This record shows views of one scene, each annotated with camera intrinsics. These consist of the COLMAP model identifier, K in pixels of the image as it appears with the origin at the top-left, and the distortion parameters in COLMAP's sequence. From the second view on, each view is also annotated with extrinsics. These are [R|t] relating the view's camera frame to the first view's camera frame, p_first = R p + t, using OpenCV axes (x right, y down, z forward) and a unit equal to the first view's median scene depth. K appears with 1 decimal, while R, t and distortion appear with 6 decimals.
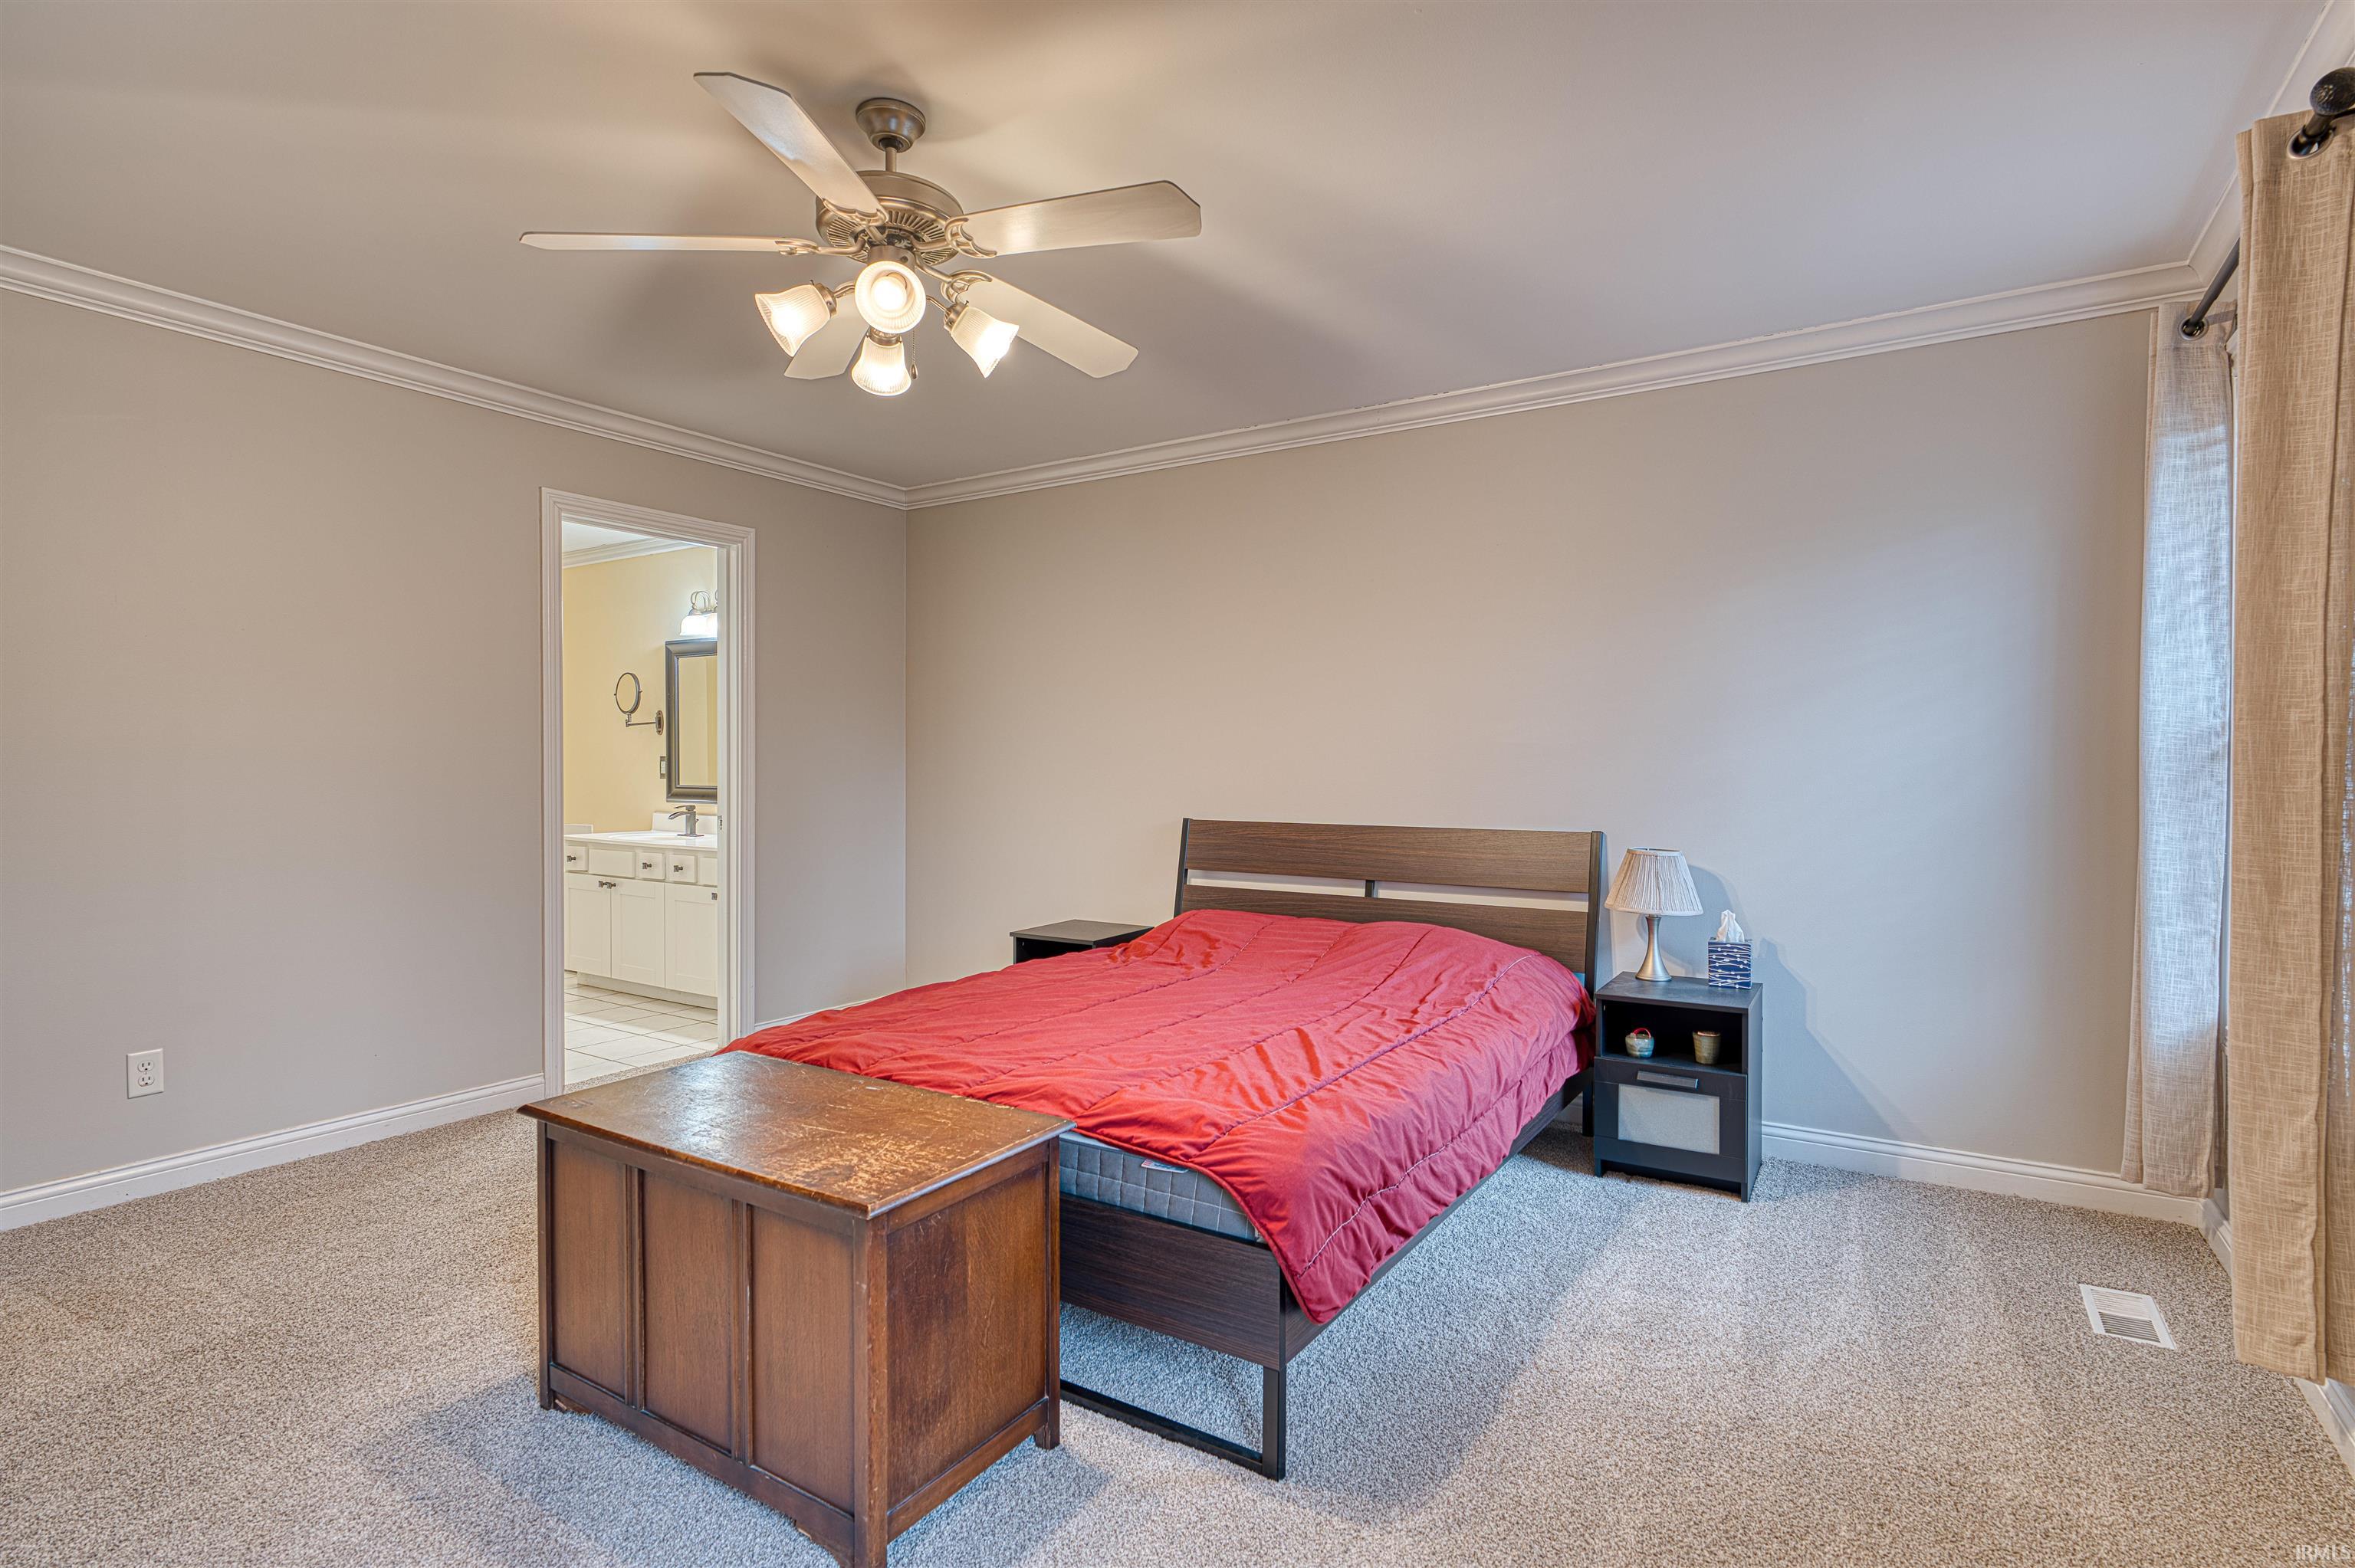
lens RADIAL K [[1157.1, 0, 1186.0], [0, 1157.1, 779.7], [0, 0, 1]] dist [-0.006825, 0.002811]
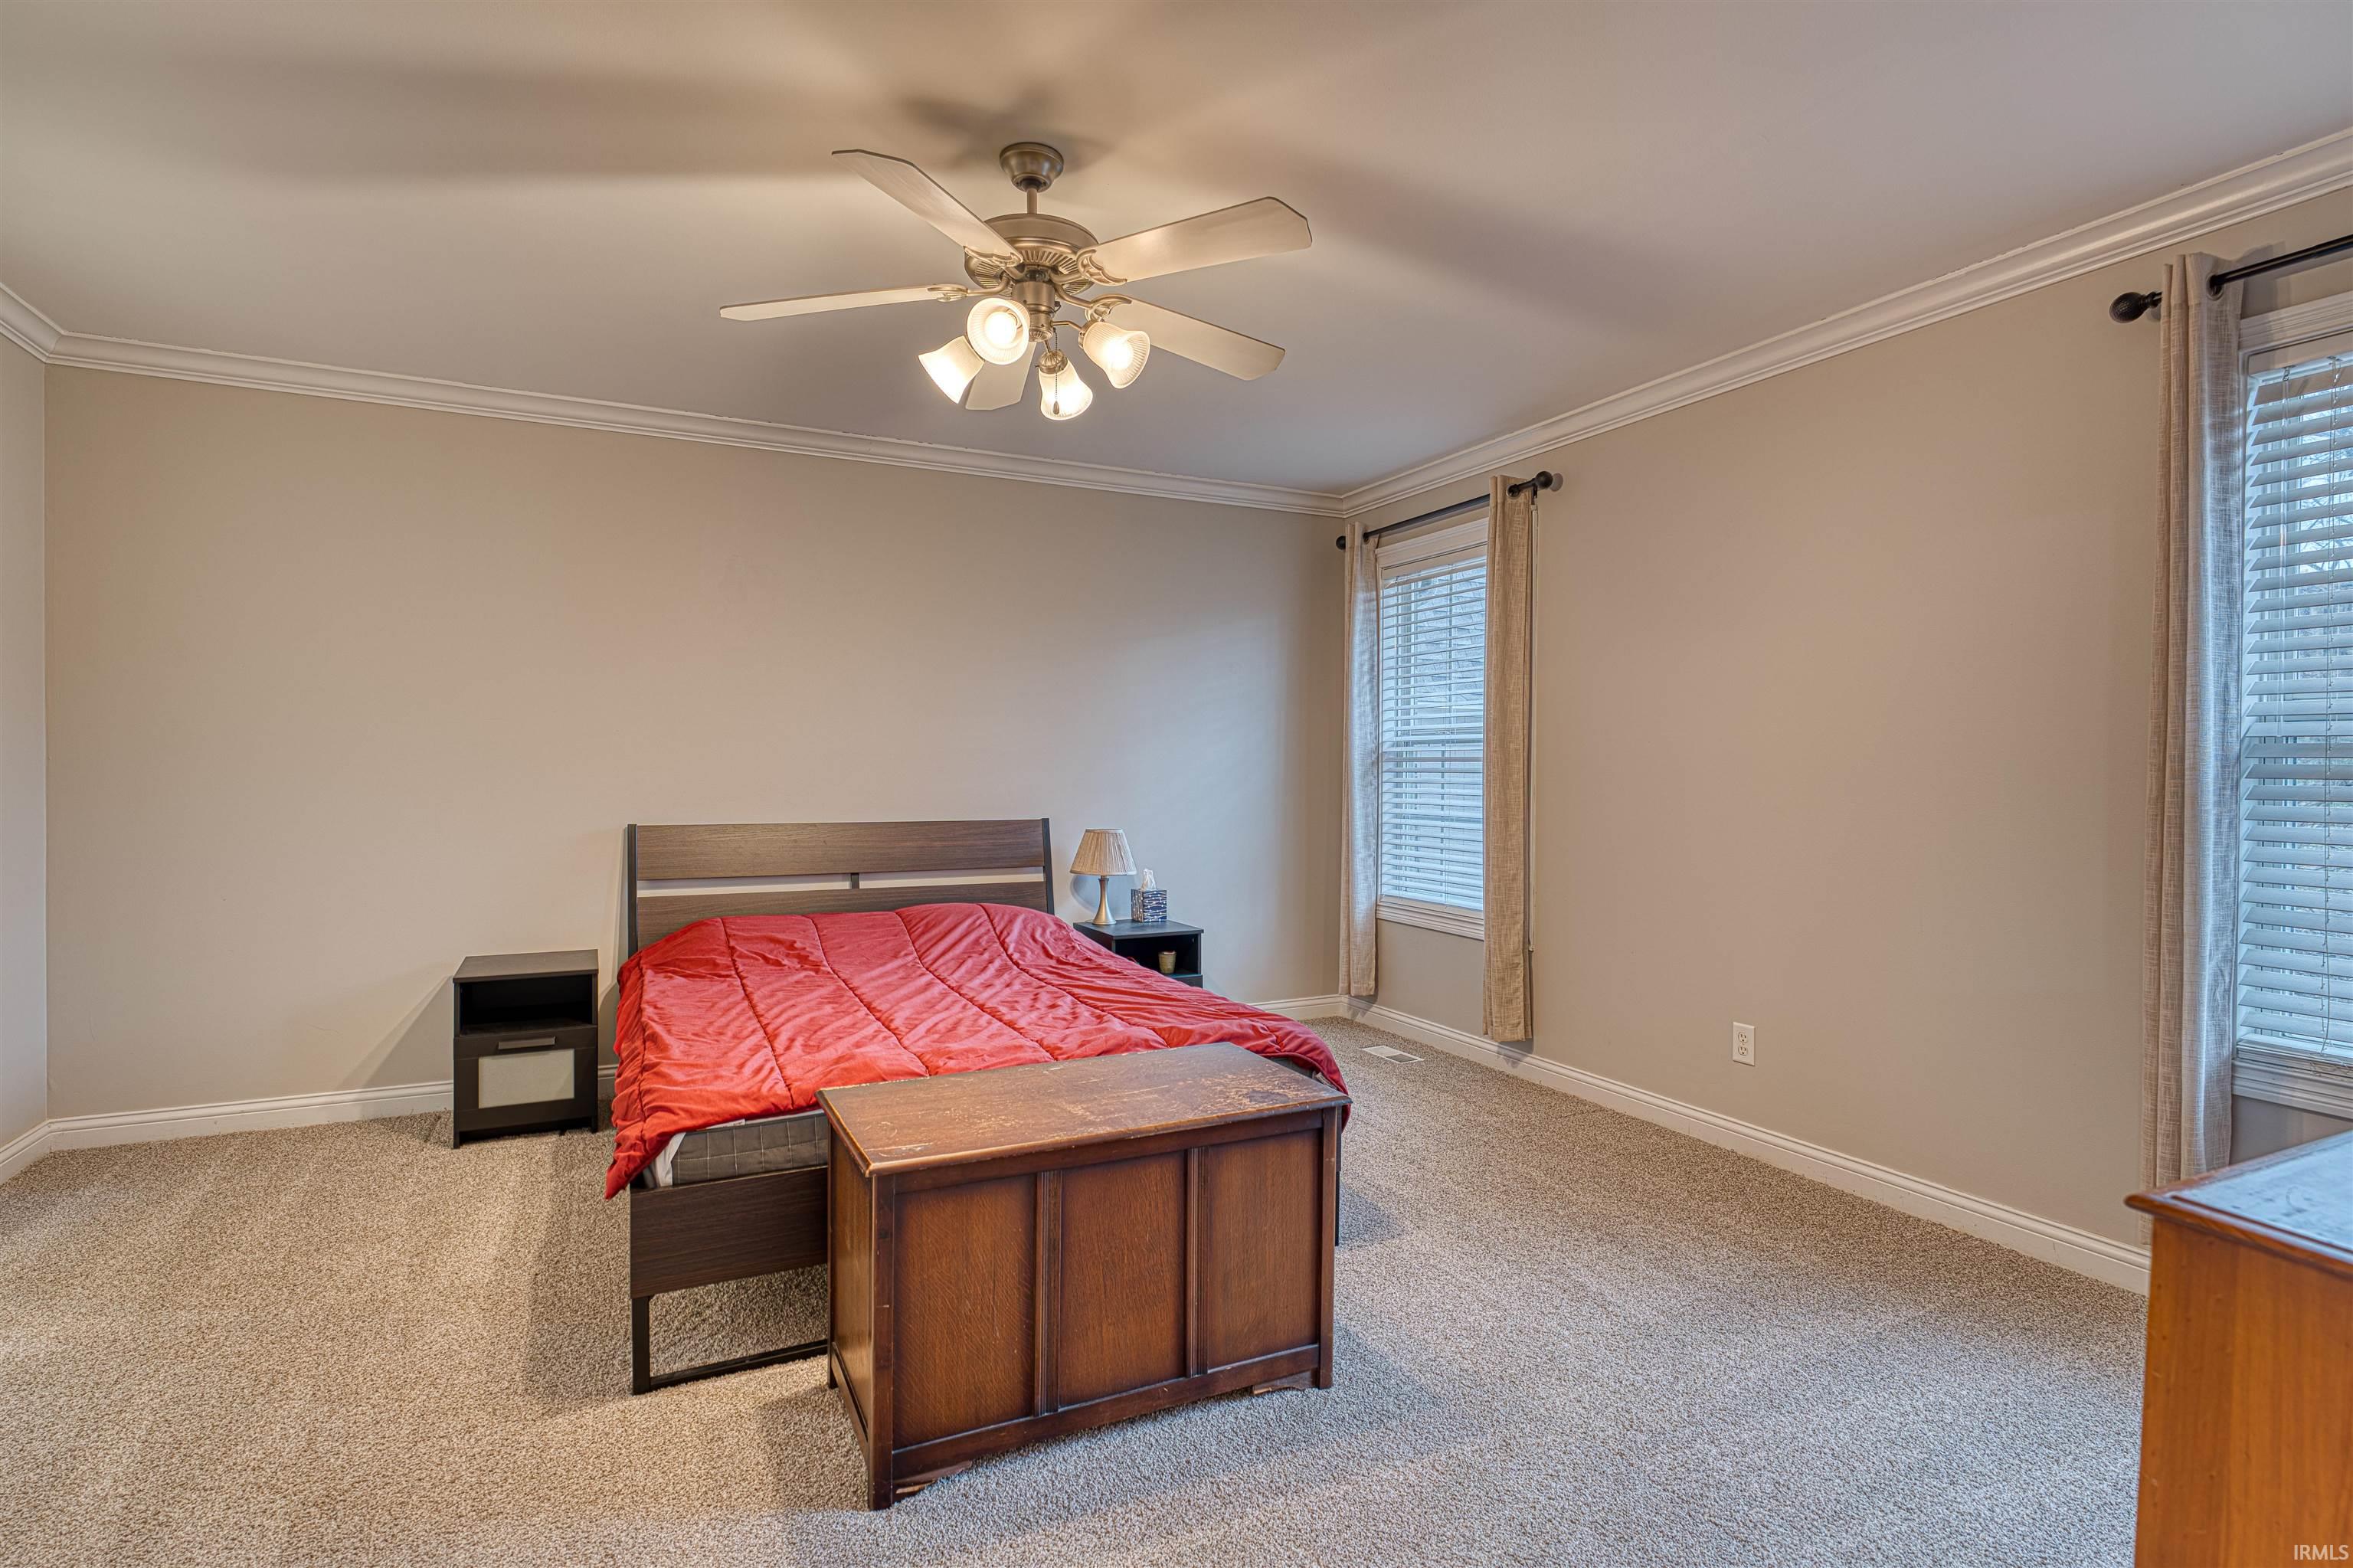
lens RADIAL K [[1156.3, 0, 1187.3], [0, 1156.3, 782.2], [0, 0, 1]] dist [-0.006825, 0.002811]
pose [[0.513465, -0.010511, 0.858046, -0.907855], [0.007069, 0.999943, 0.008019, -0.006795], [-0.858081, 0.001948, 0.513510, 0.272606]]
